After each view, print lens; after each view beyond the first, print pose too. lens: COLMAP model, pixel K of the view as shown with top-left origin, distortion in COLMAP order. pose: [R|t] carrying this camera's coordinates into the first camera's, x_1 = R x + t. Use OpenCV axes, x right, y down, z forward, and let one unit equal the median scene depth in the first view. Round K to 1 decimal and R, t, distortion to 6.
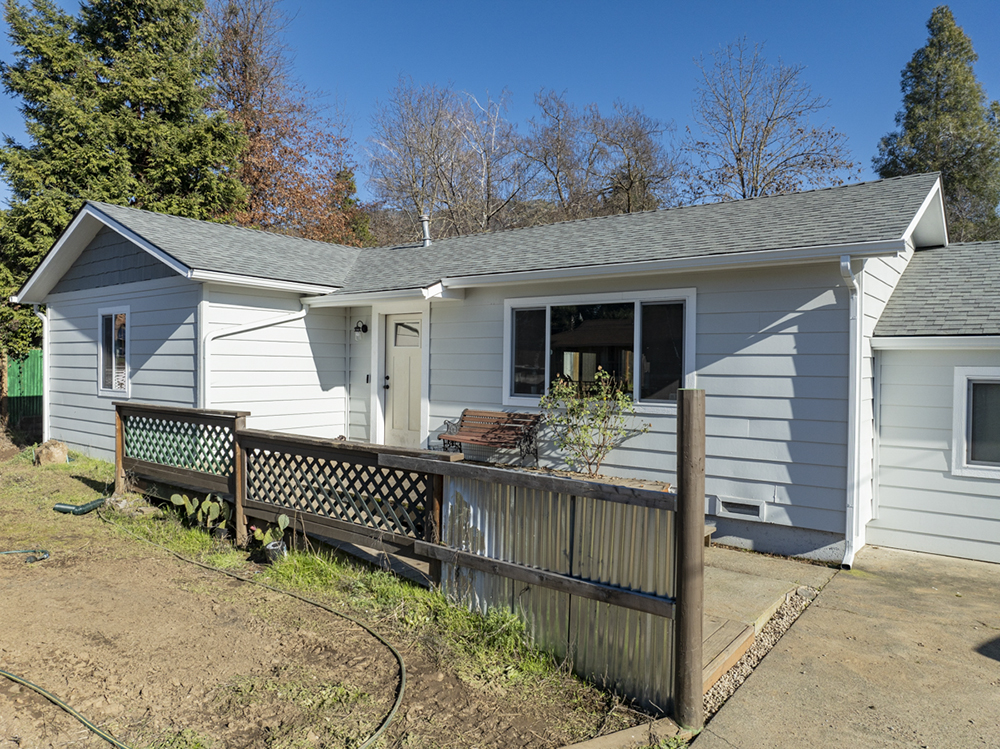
lens RADIAL K [[652.1, 0, 497.7], [0, 652.1, 371.8], [0, 0, 1]] dist [-0.021564, -0.001118]
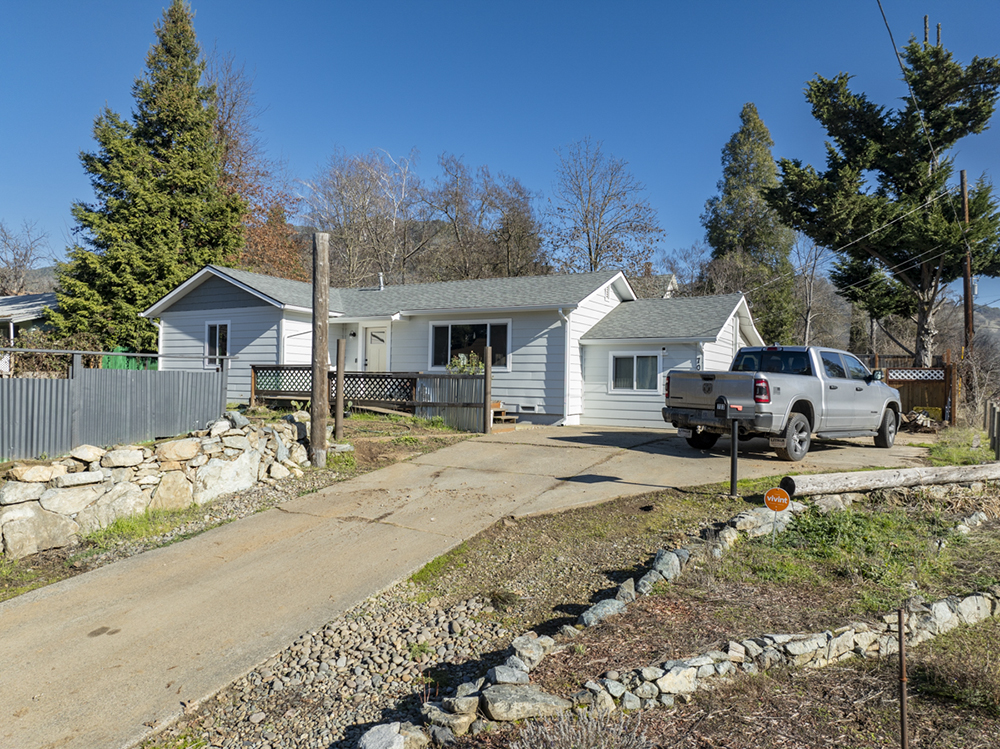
lens RADIAL K [[751.6, 0, 497.6], [0, 751.6, 374.2], [0, 0, 1]] dist [-0.030667, -0.001593]
pose [[0.989082, 0.010389, 0.146999, -0.108211], [-0.005179, 0.999346, -0.035783, 0.125594], [-0.147275, 0.034631, 0.988489, -1.231849]]
